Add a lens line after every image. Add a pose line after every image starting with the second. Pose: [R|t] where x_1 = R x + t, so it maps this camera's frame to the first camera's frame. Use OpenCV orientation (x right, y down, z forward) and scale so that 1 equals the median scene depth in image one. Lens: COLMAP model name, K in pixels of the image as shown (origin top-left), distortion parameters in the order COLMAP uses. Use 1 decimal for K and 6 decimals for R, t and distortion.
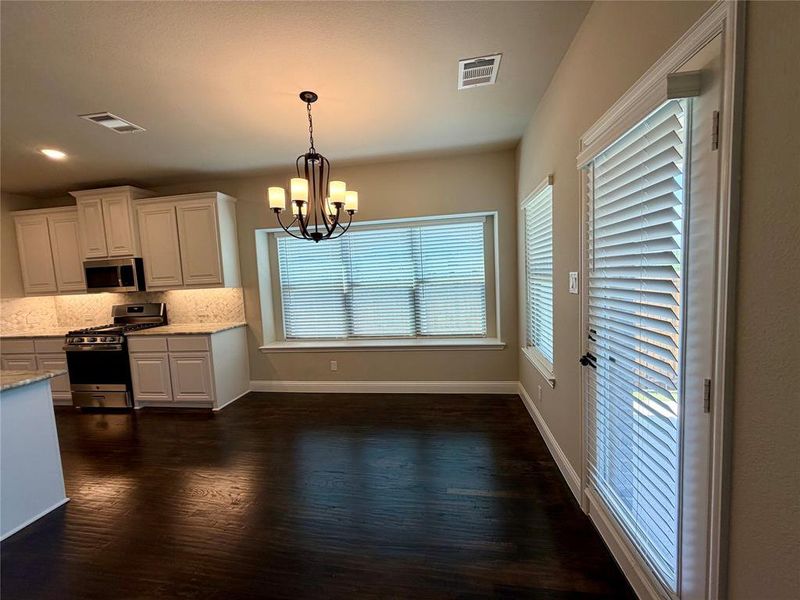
lens RADIAL K [[318.0, 0, 398.7], [0, 318.0, 301.1], [0, 0, 1]] dist [-0.001098, -0.000294]
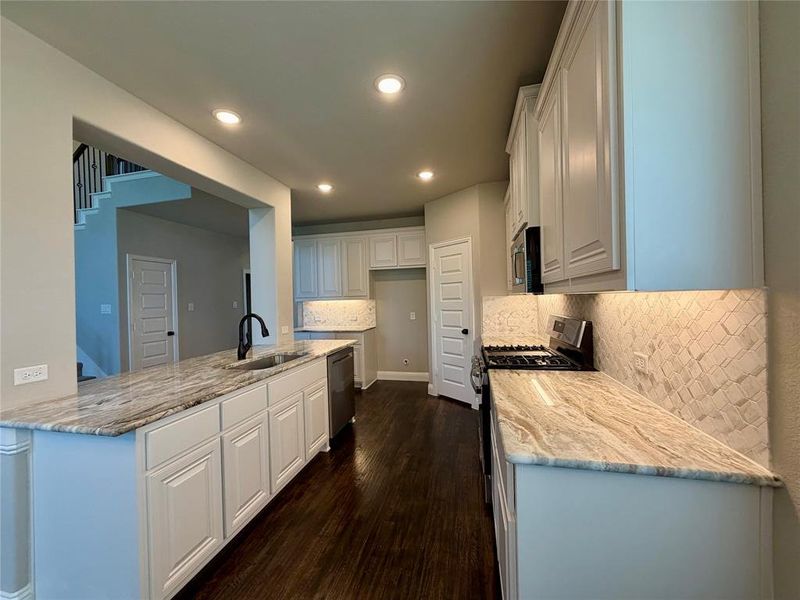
lens RADIAL K [[318.0, 0, 400.1], [0, 318.0, 300.6], [0, 0, 1]] dist [-0.001098, -0.000294]
pose [[-0.069827, 0.054382, -0.996076, -0.296668], [-0.042259, 0.997455, 0.057419, -0.040071], [0.996664, 0.046102, -0.067352, 0.828804]]
